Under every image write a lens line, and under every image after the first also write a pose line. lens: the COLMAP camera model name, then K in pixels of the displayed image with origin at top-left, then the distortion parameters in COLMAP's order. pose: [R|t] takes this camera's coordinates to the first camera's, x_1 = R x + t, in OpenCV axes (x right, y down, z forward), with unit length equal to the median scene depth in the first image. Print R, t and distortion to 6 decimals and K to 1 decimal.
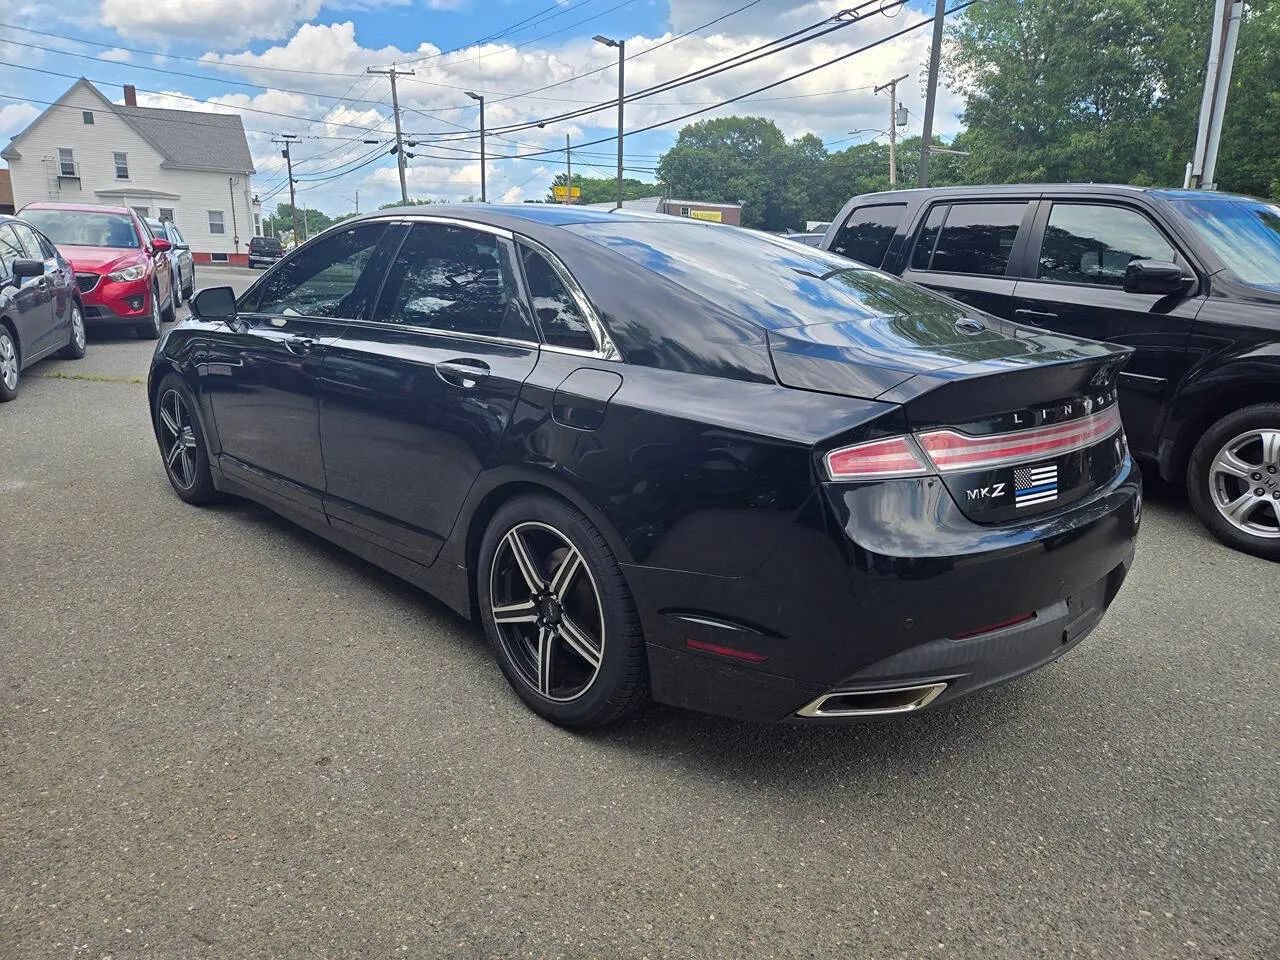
lens RADIAL K [[860.2, 0, 682.1], [0, 860.2, 492.5], [0, 0, 1]] dist [0.065517, -0.053932]
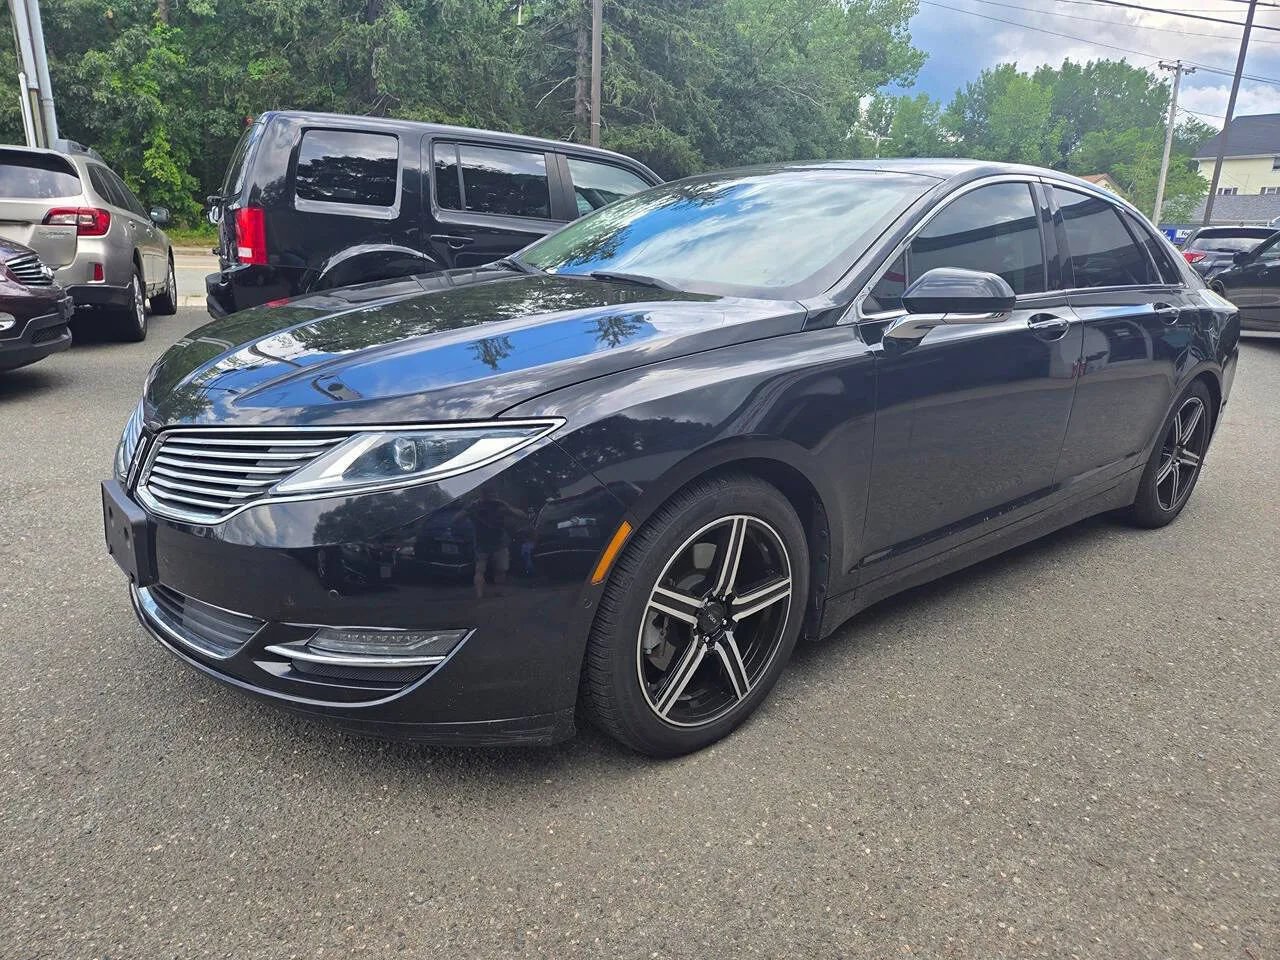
lens RADIAL K [[861.3, 0, 643.8], [0, 861.3, 482.3], [0, 0, 1]] dist [0.061692, -0.049391]
pose [[0.076844, -0.298790, 0.951220, -1.541164], [0.221491, 0.935318, 0.275902, -0.403099], [-0.972130, 0.189486, 0.138053, 1.481738]]
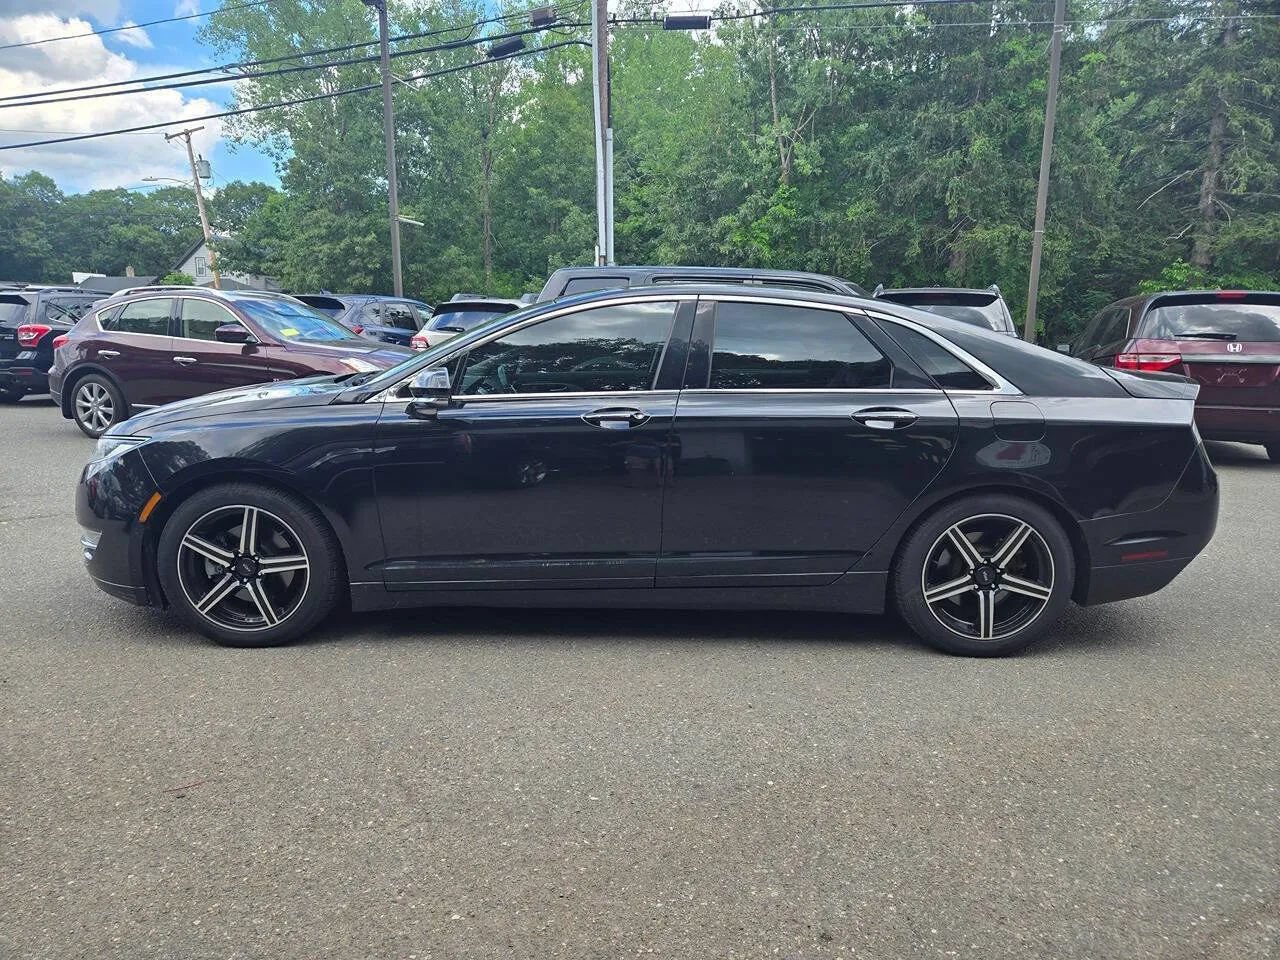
lens RADIAL K [[860.2, 0, 643.5], [0, 860.2, 499.8], [0, 0, 1]] dist [0.065517, -0.053932]
pose [[0.713692, -0.153625, 0.683405, -1.315594], [0.189987, 0.981535, 0.022235, -0.108103], [-0.674202, 0.113969, 0.729700, 0.295433]]
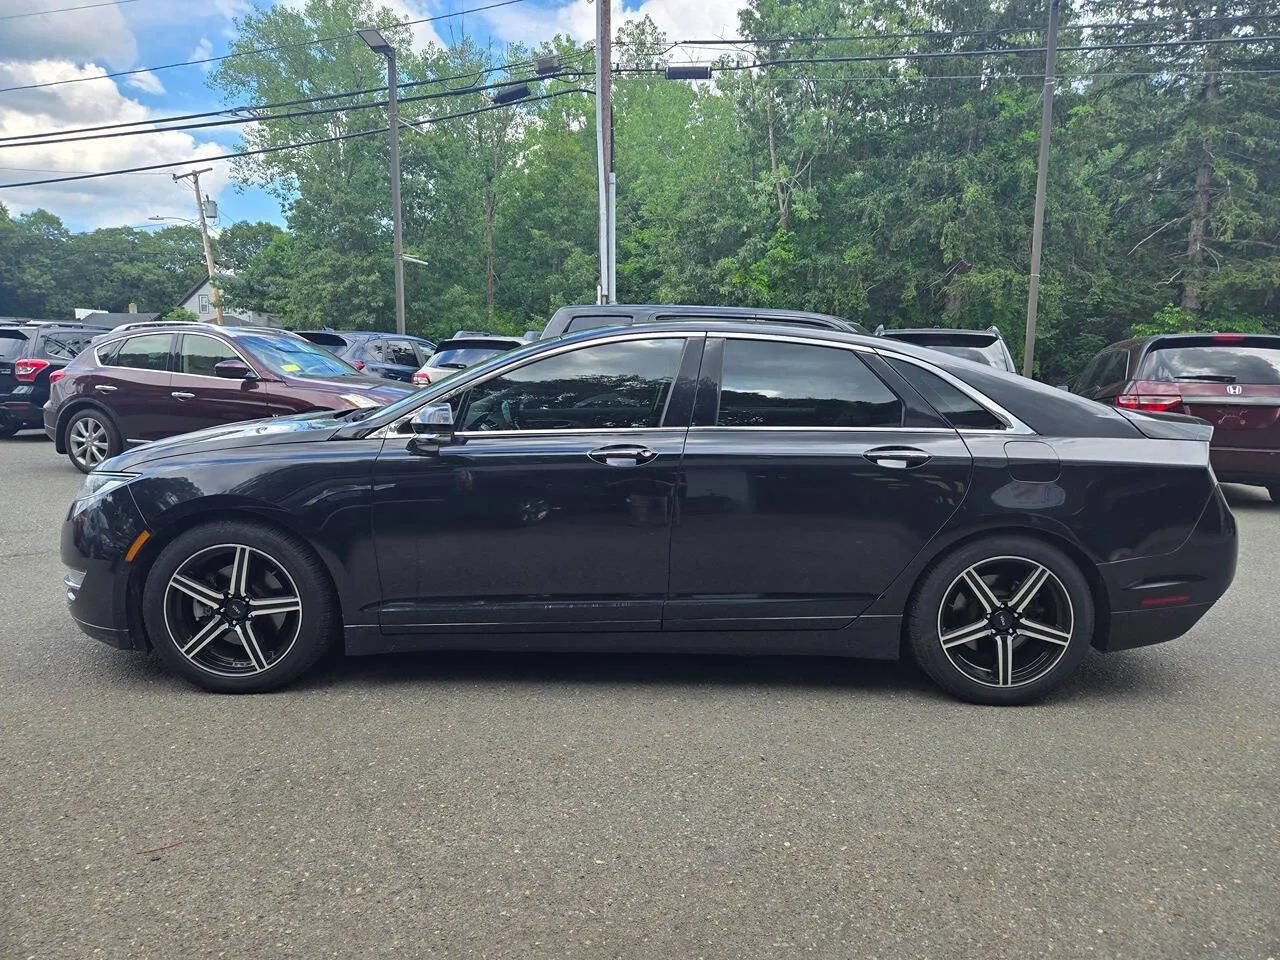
lens RADIAL K [[860.2, 0, 652.0], [0, 860.2, 485.2], [0, 0, 1]] dist [0.065517, -0.053932]
pose [[0.706508, -0.108985, 0.699263, -1.300068], [0.185386, 0.982069, -0.034244, -0.113438], [-0.682992, 0.153827, 0.714044, 0.327187]]
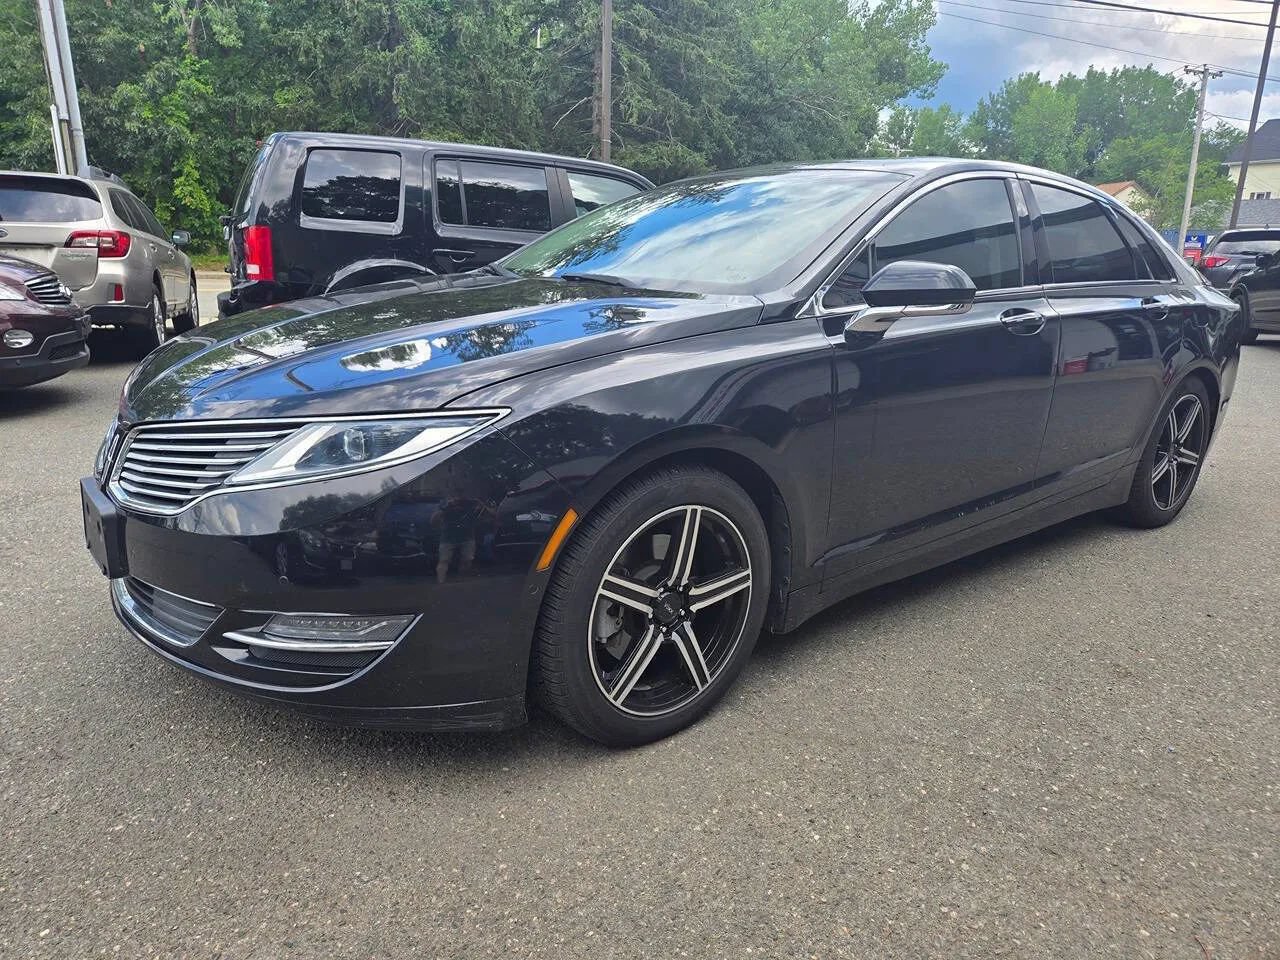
lens RADIAL K [[860.2, 0, 633.2], [0, 860.2, 484.4], [0, 0, 1]] dist [0.065517, -0.053932]
pose [[0.111993, -0.283830, 0.952312, -1.549991], [0.239596, 0.937780, 0.251322, -0.373792], [-0.964392, 0.200024, 0.173030, 1.430954]]
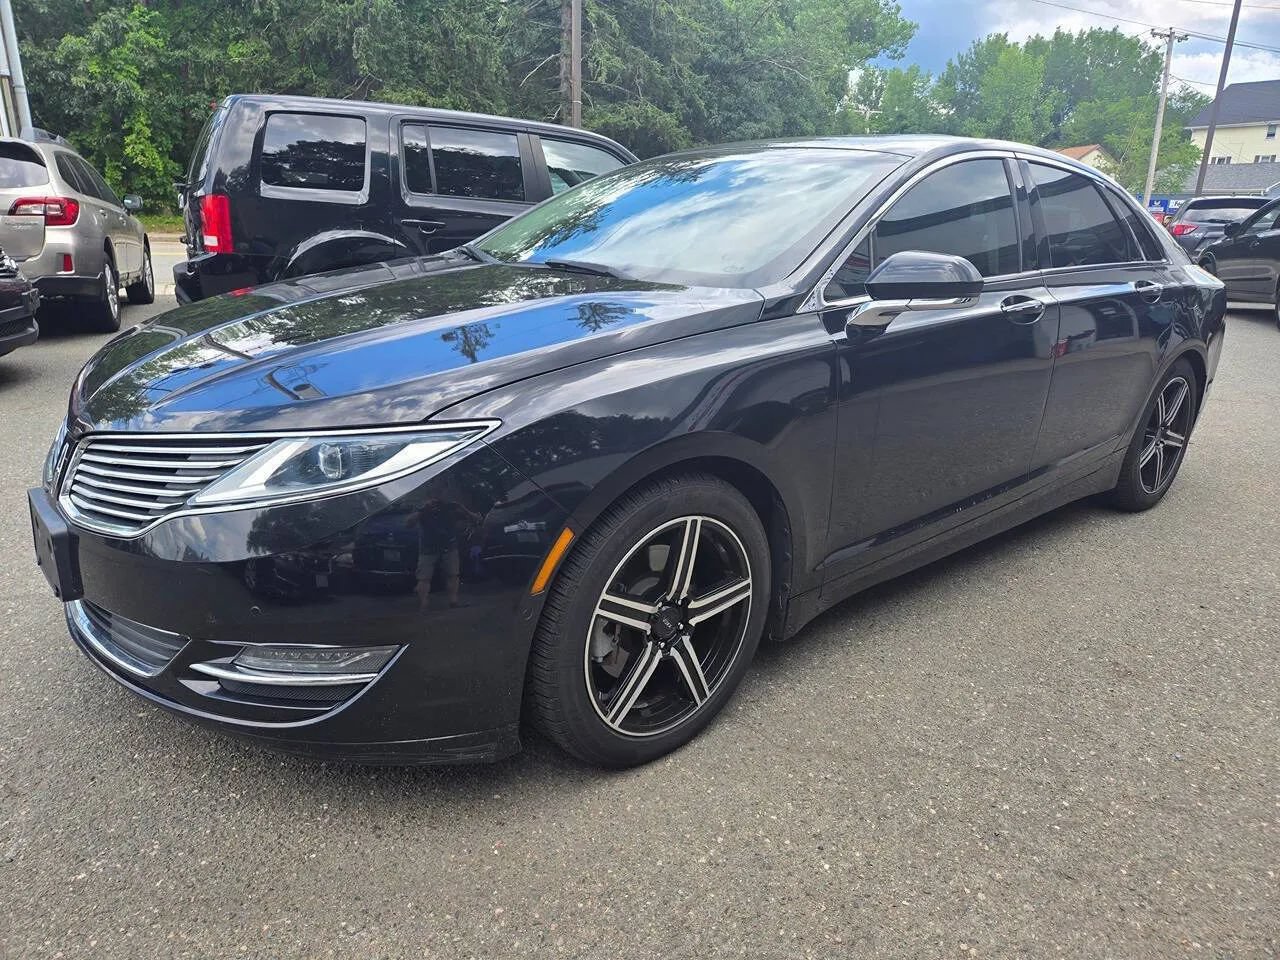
lens RADIAL K [[860.2, 0, 636.6], [0, 860.2, 479.2], [0, 0, 1]] dist [0.065517, -0.053932]
pose [[0.073800, -0.318240, 0.945133, -1.504116], [0.236008, 0.926370, 0.293494, -0.400812], [-0.968945, 0.201399, 0.143473, 1.449394]]
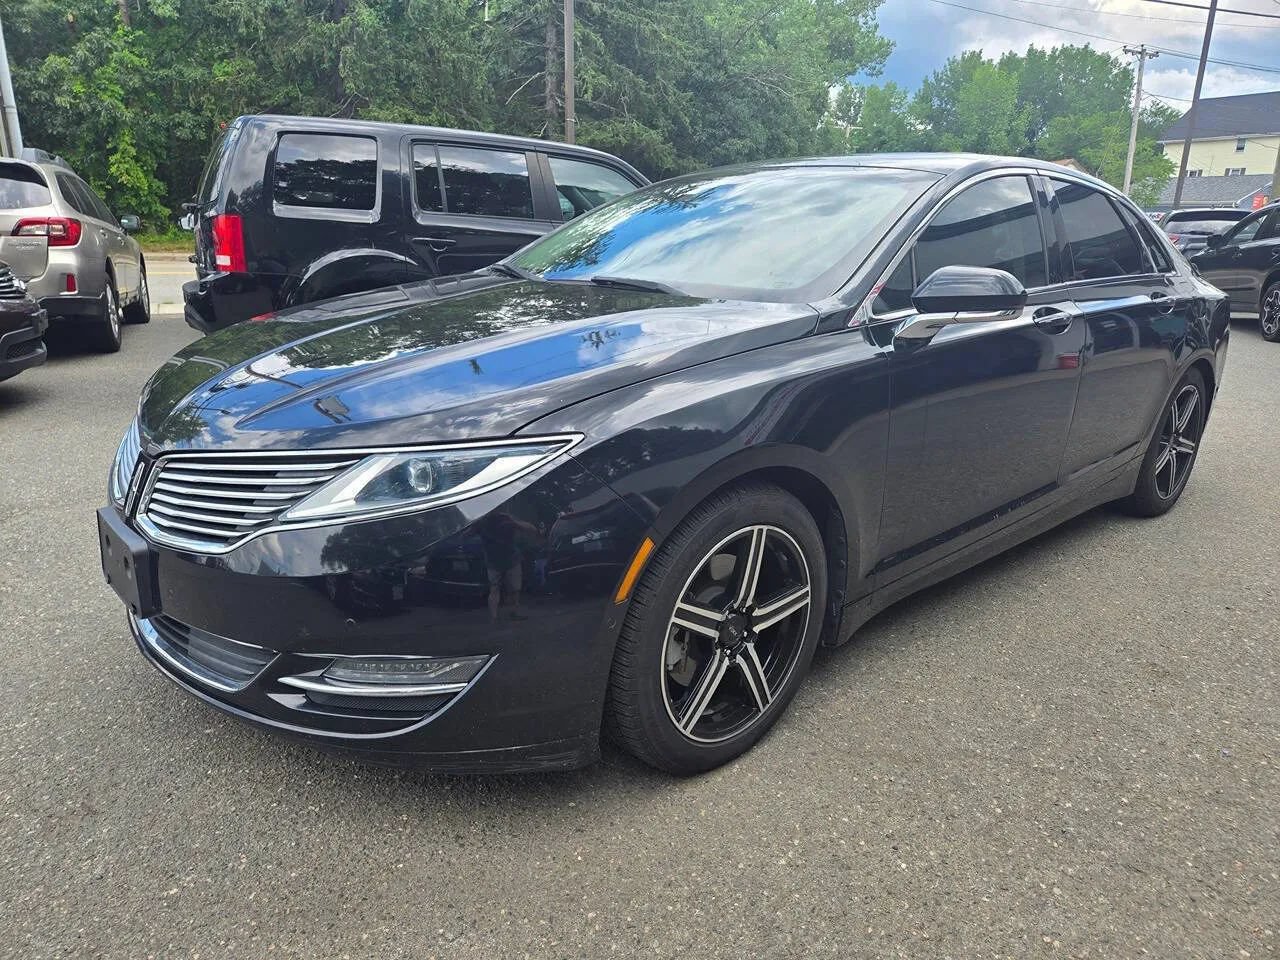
lens RADIAL K [[861.3, 0, 641.2], [0, 861.3, 479.1], [0, 0, 1]] dist [0.061692, -0.049391]
pose [[0.048798, -0.303550, 0.951565, -1.523365], [0.242253, 0.927850, 0.283561, -0.418285], [-0.968985, 0.216683, 0.118814, 1.508473]]
